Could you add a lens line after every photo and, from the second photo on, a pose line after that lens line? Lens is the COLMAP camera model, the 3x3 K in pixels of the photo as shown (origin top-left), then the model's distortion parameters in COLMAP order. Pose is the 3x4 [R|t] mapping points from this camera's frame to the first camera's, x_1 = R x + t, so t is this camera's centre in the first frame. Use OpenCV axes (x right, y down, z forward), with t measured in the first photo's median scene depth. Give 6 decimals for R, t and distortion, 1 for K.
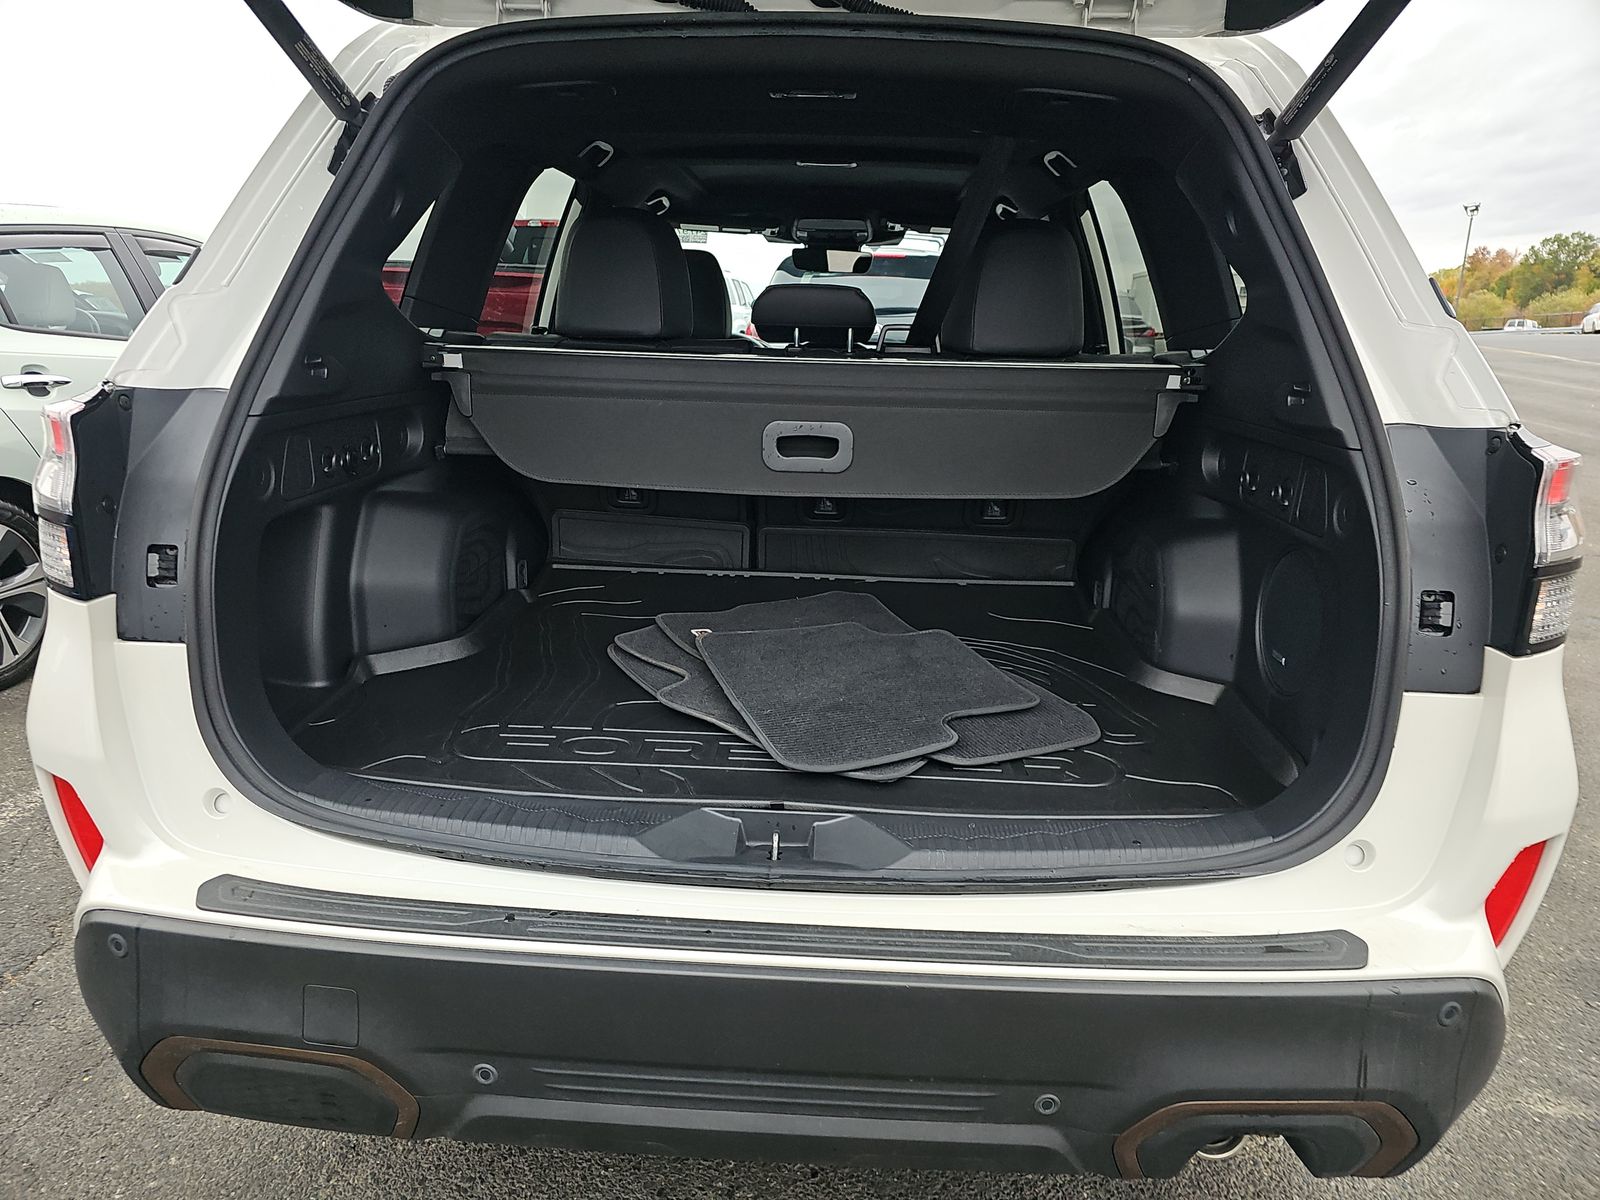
lens RADIAL K [[1067.9, 0, 803.9], [0, 1067.9, 572.2], [0, 0, 1]] dist [0.036838, -0.038939]
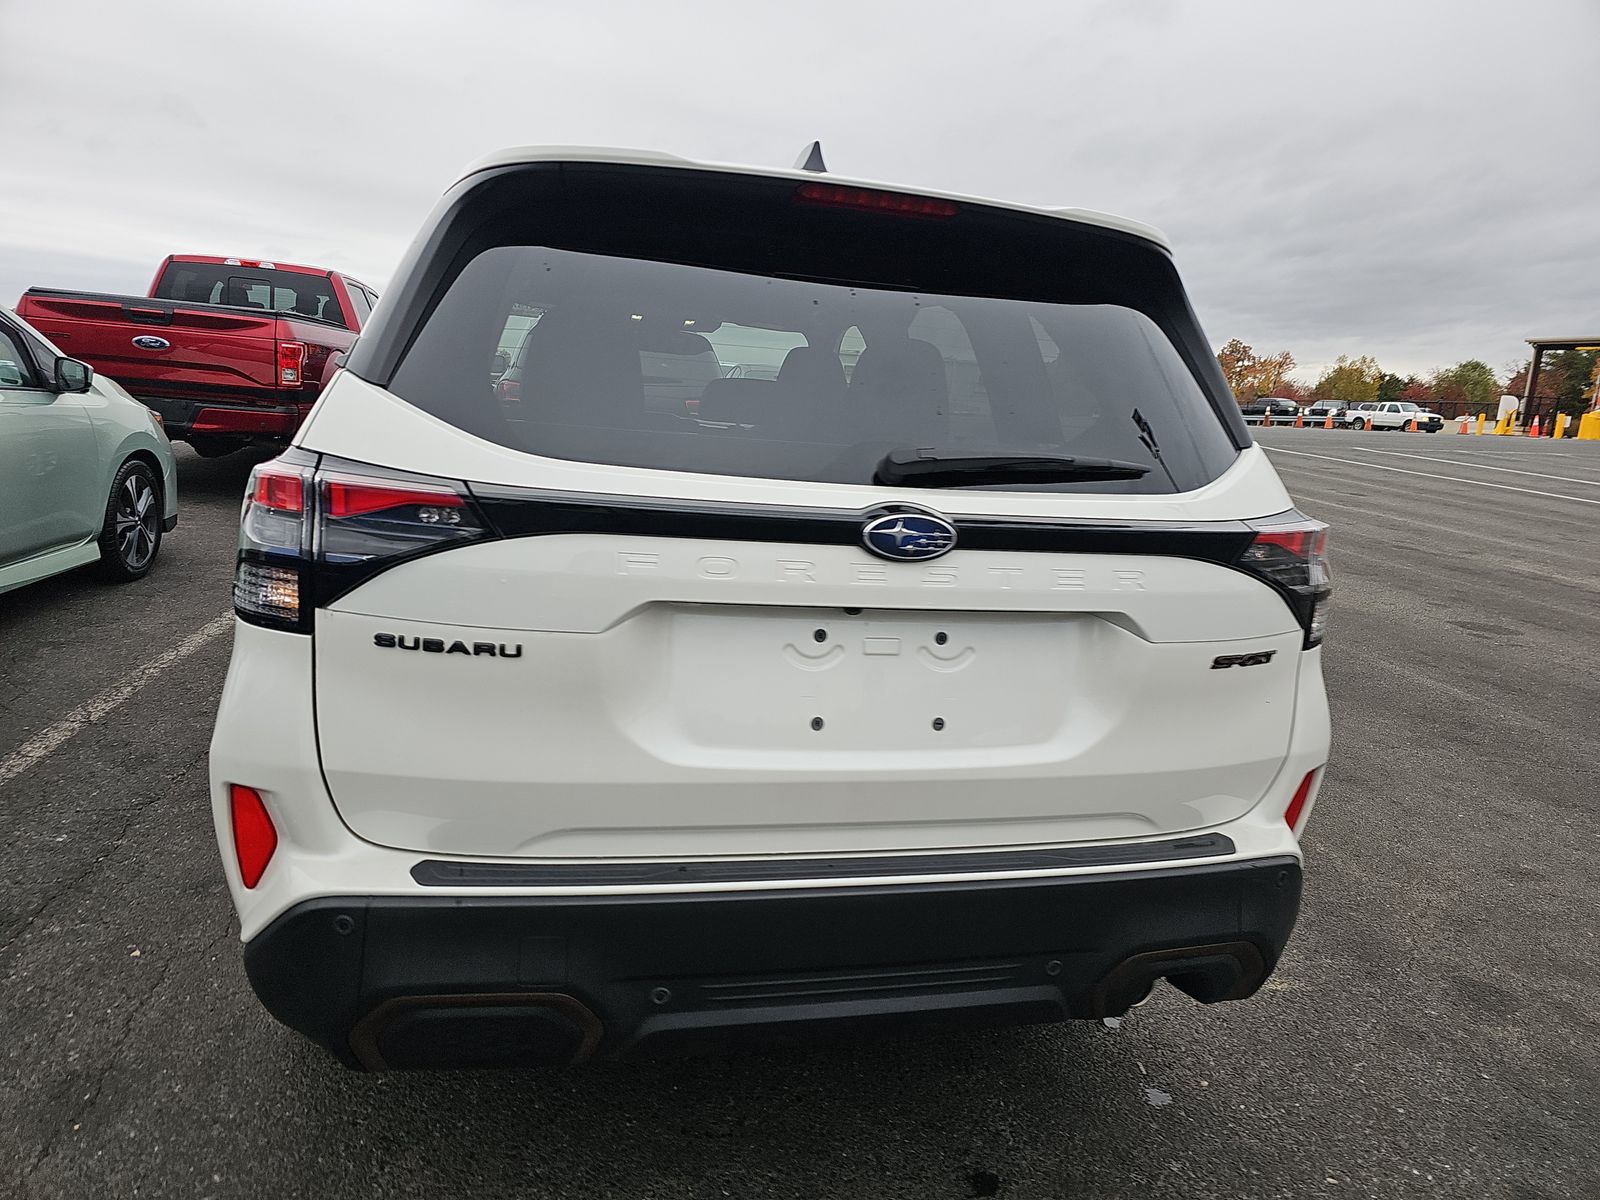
lens RADIAL K [[1067.9, 0, 803.9], [0, 1067.9, 572.2], [0, 0, 1]] dist [0.036838, -0.038939]
pose [[0.952618, -0.001280, 0.304167, -0.521175], [0.017802, 0.998512, -0.051553, 0.032901], [-0.303648, 0.054525, 0.951223, -0.290991]]
